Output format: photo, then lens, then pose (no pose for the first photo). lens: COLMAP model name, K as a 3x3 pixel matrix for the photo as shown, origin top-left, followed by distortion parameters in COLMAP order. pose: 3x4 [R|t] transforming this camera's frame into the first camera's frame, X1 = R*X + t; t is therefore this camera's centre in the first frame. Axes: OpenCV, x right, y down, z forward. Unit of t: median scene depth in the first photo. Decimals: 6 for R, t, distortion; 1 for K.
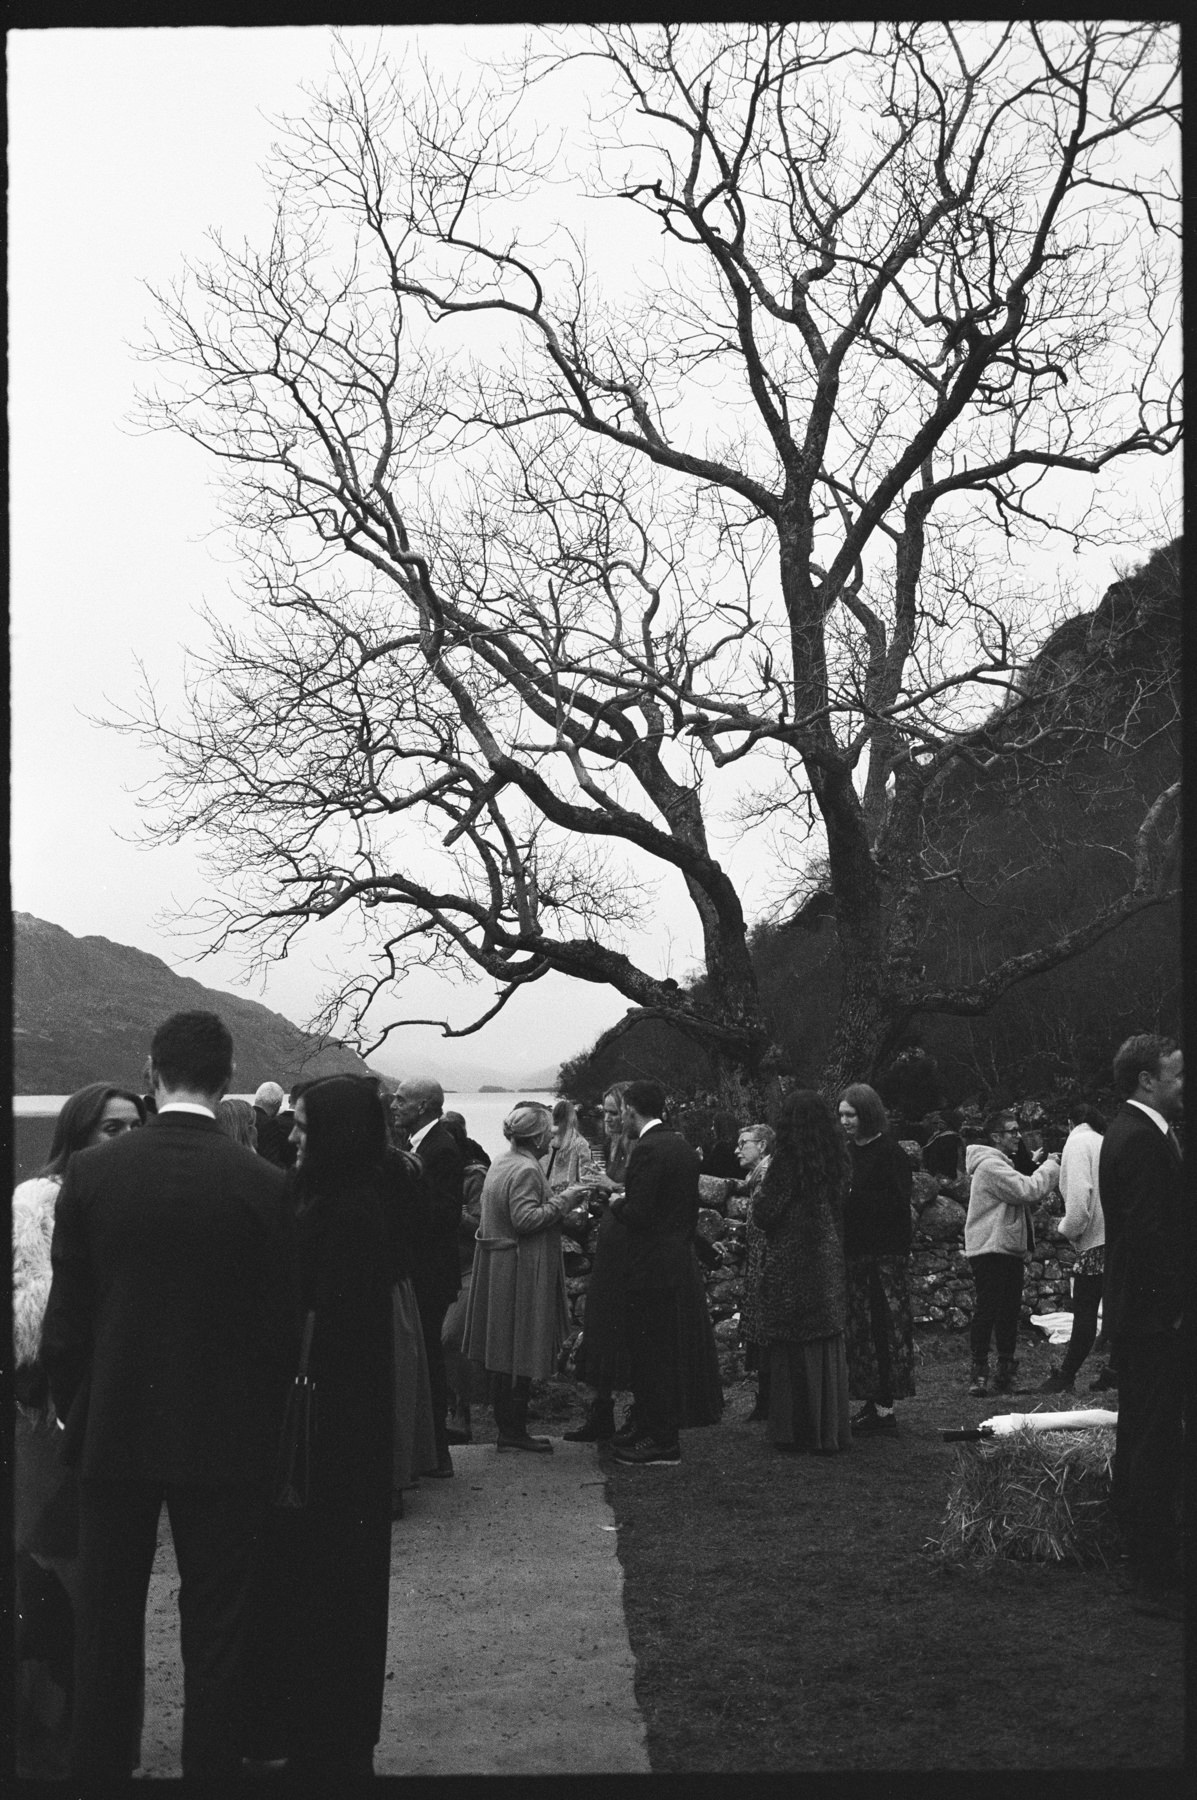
lens RADIAL K [[1911.8, 0, 661.8], [0, 1911.8, 821.4], [0, 0, 1]] dist [-0.025141, 0.022032]
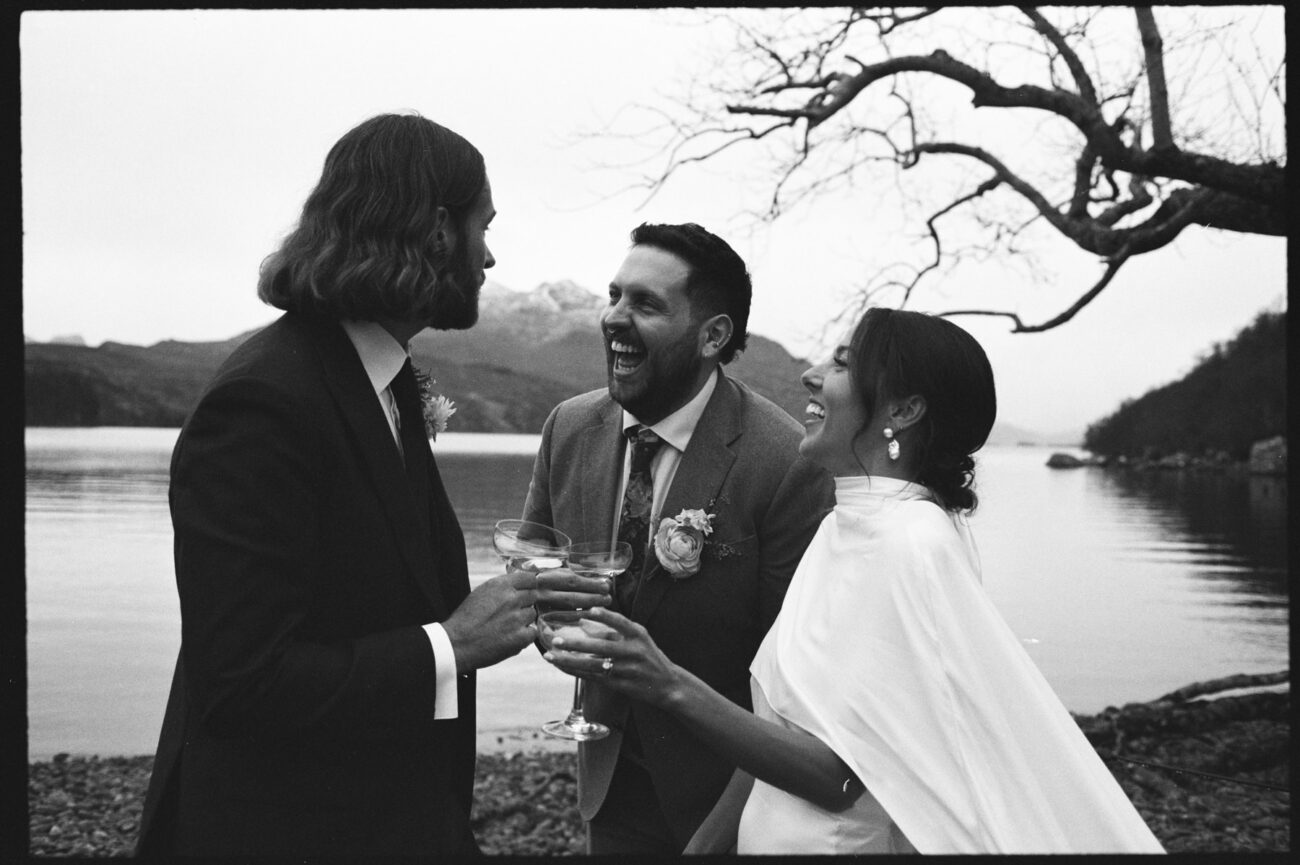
lens RADIAL K [[1380.8, 0, 650.0], [0, 1380.8, 432.5], [0, 0, 1]] dist [-0.025141, 0.022032]
pose [[0.937648, 0.028540, -0.346412, -0.070442], [0.017639, 0.991432, 0.129425, 0.088740], [0.347138, -0.127466, 0.929111, 0.549209]]
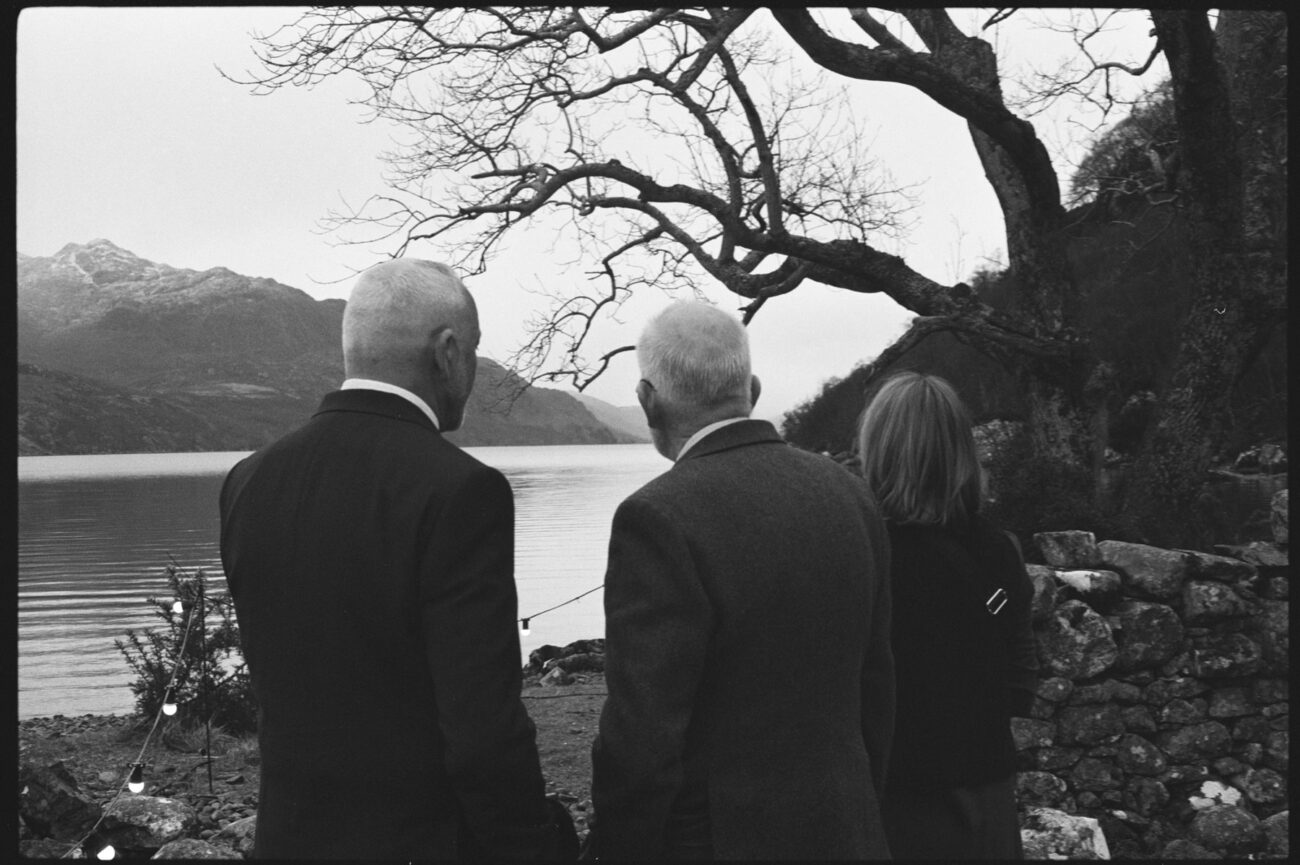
lens RADIAL K [[1849.1, 0, 650.8], [0, 1849.1, 324.4], [0, 0, 1]] dist [-0.019684, -0.002189]
pose [[0.992401, -0.018799, -0.121599, -0.030114], [0.028126, 0.996753, 0.075448, 0.037916], [0.119786, -0.078295, 0.989708, 0.228521]]
